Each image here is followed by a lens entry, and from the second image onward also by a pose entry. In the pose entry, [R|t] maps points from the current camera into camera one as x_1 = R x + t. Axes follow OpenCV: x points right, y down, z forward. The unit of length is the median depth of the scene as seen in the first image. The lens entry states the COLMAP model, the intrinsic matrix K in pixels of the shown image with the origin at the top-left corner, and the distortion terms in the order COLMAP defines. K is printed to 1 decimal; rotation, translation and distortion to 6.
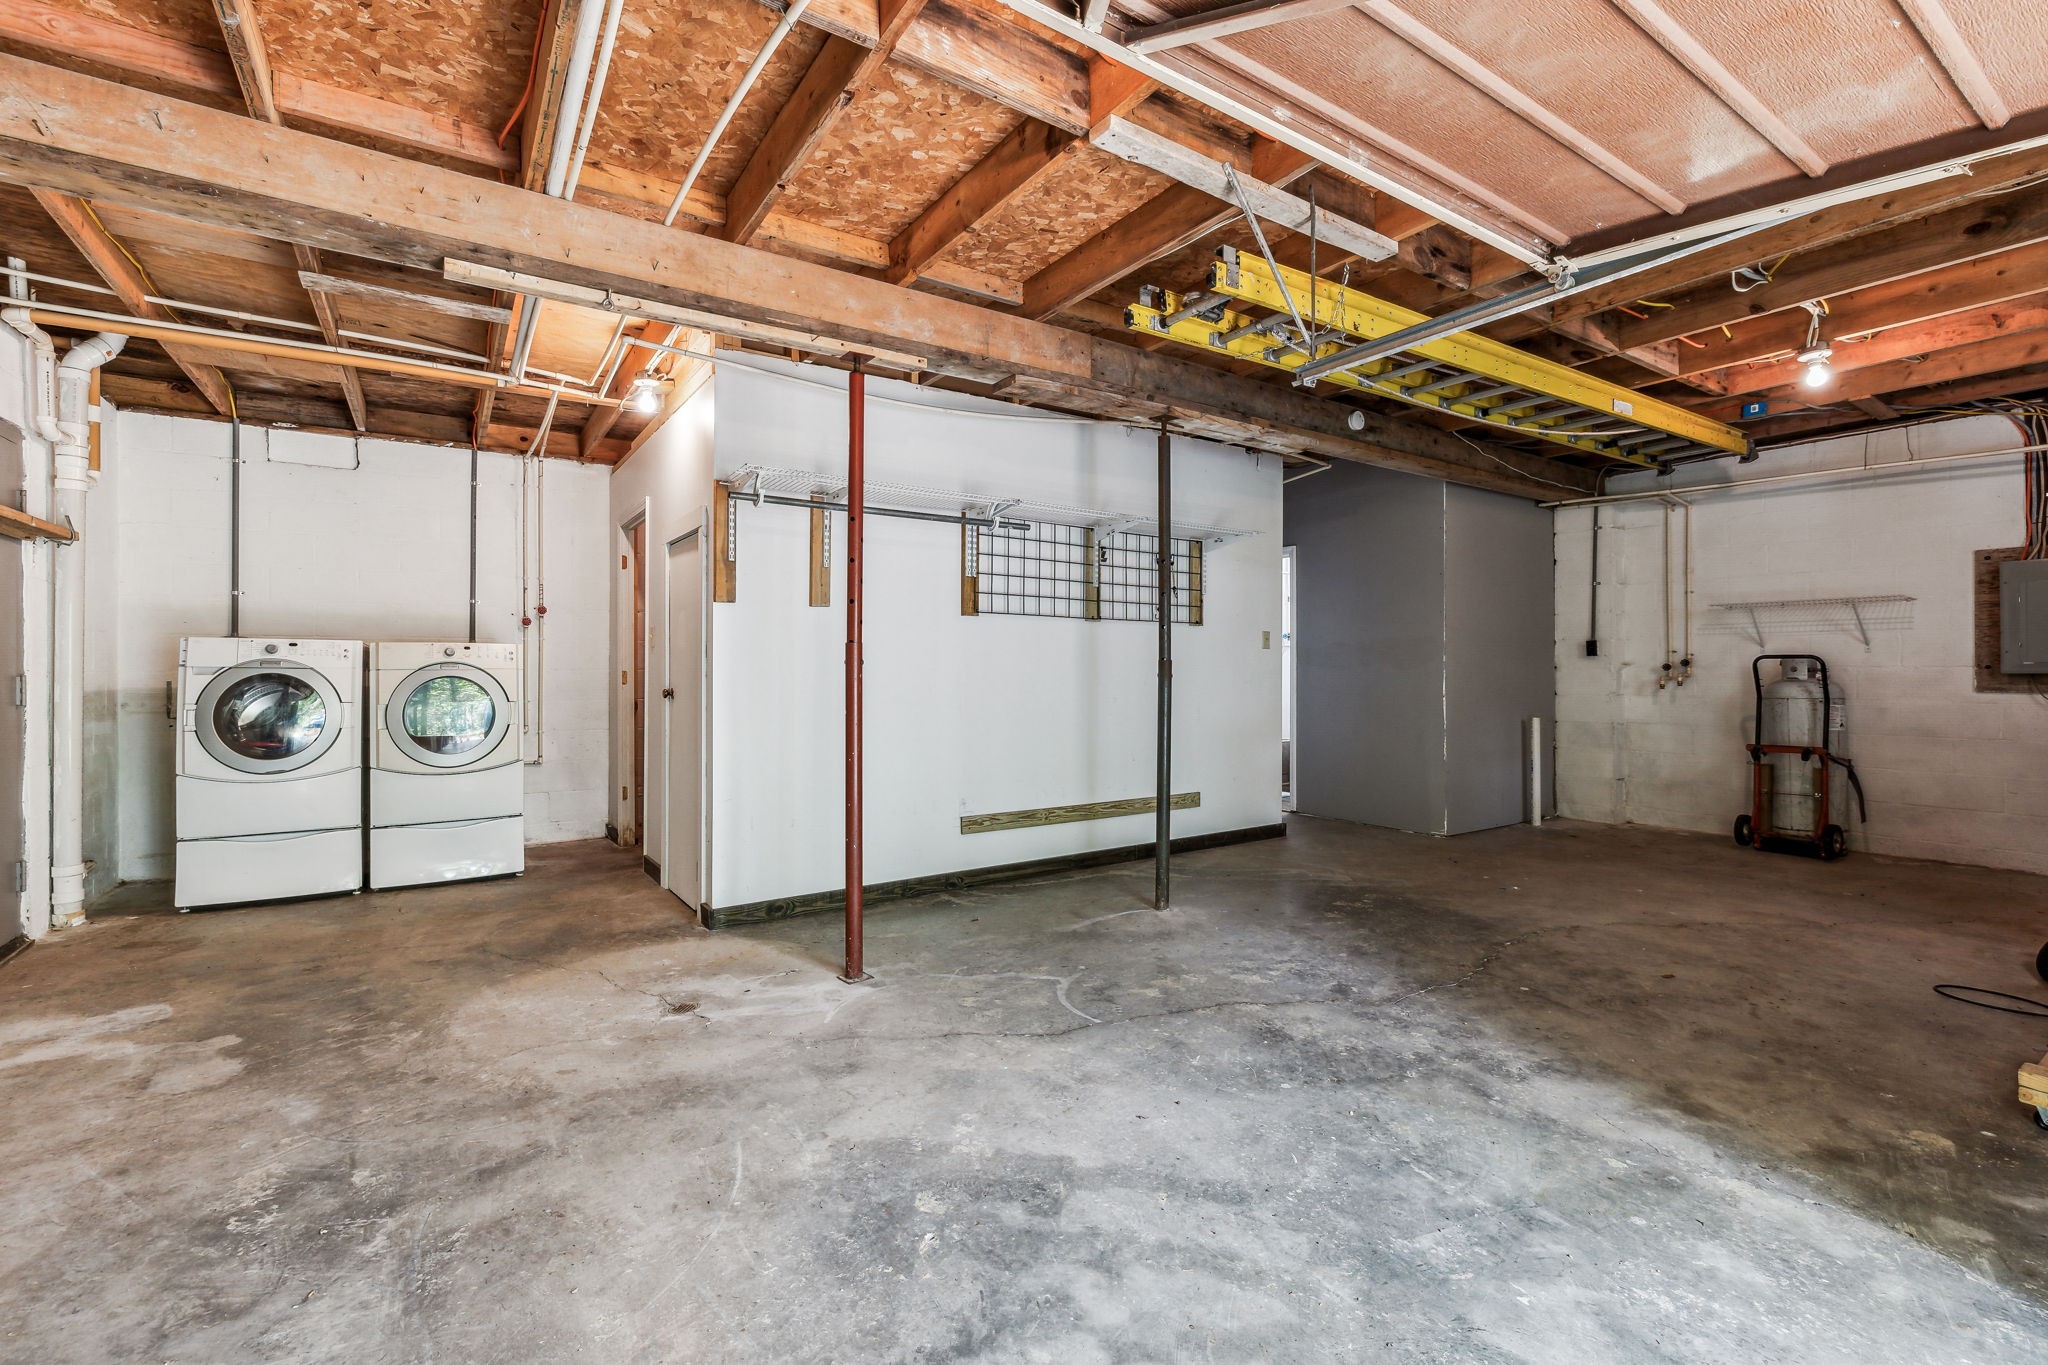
lens RADIAL K [[881.3, 0, 1018.5], [0, 881.3, 670.3], [0, 0, 1]] dist [0.000749, 0.000343]
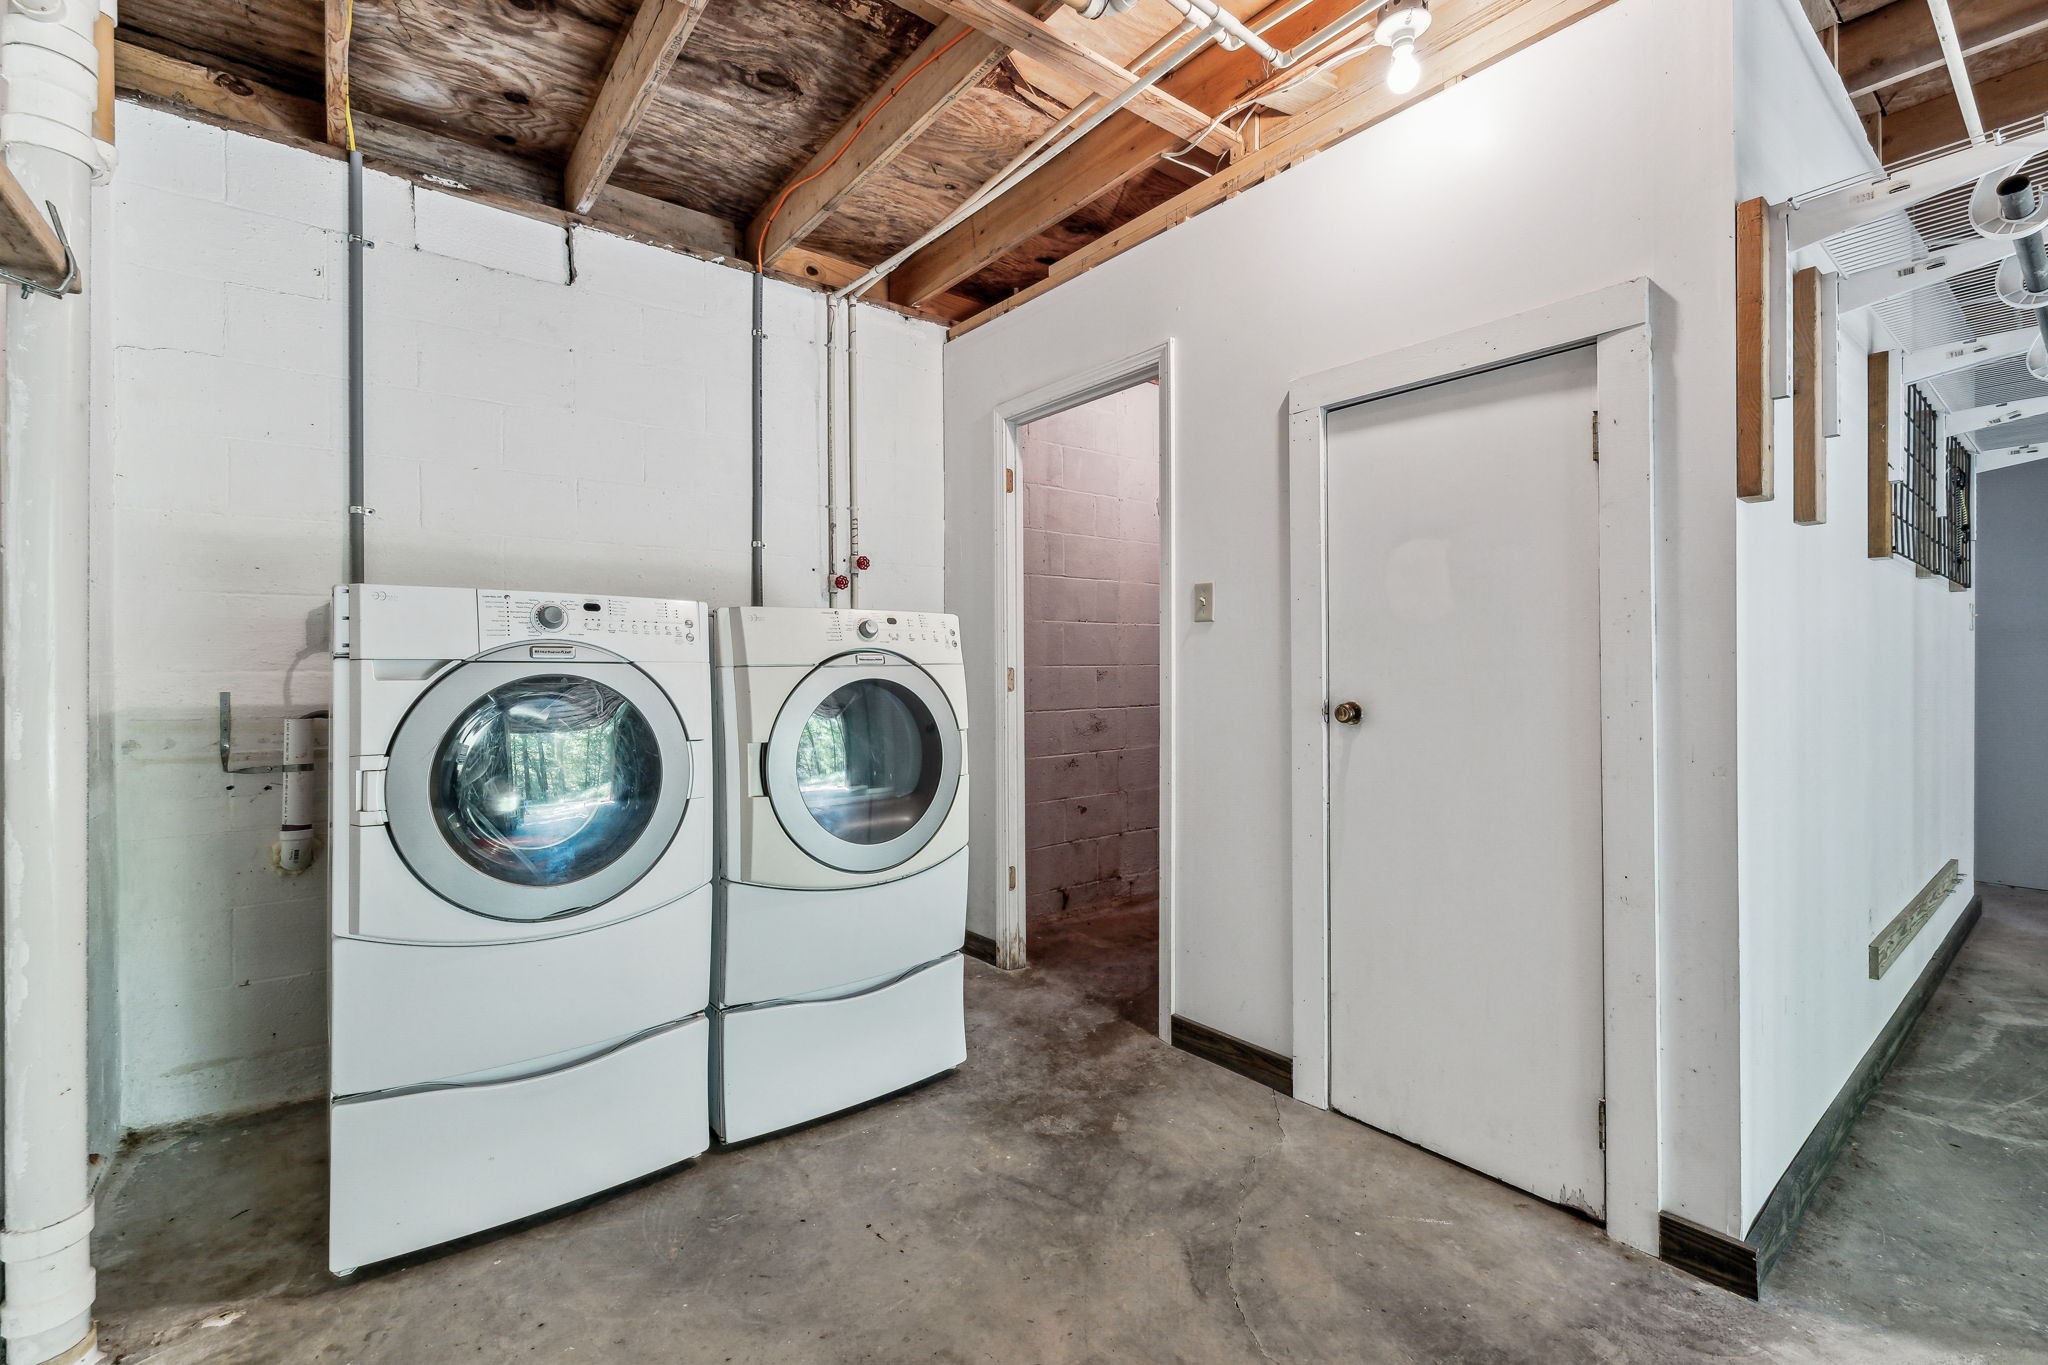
lens RADIAL K [[881.3, 0, 1018.5], [0, 881.3, 670.3], [0, 0, 1]] dist [0.000749, 0.000343]
pose [[0.996919, -0.003530, 0.078362, -0.618530], [0.003292, 0.999990, 0.003167, 0.000516], [-0.078372, -0.002900, 0.996920, 0.532370]]
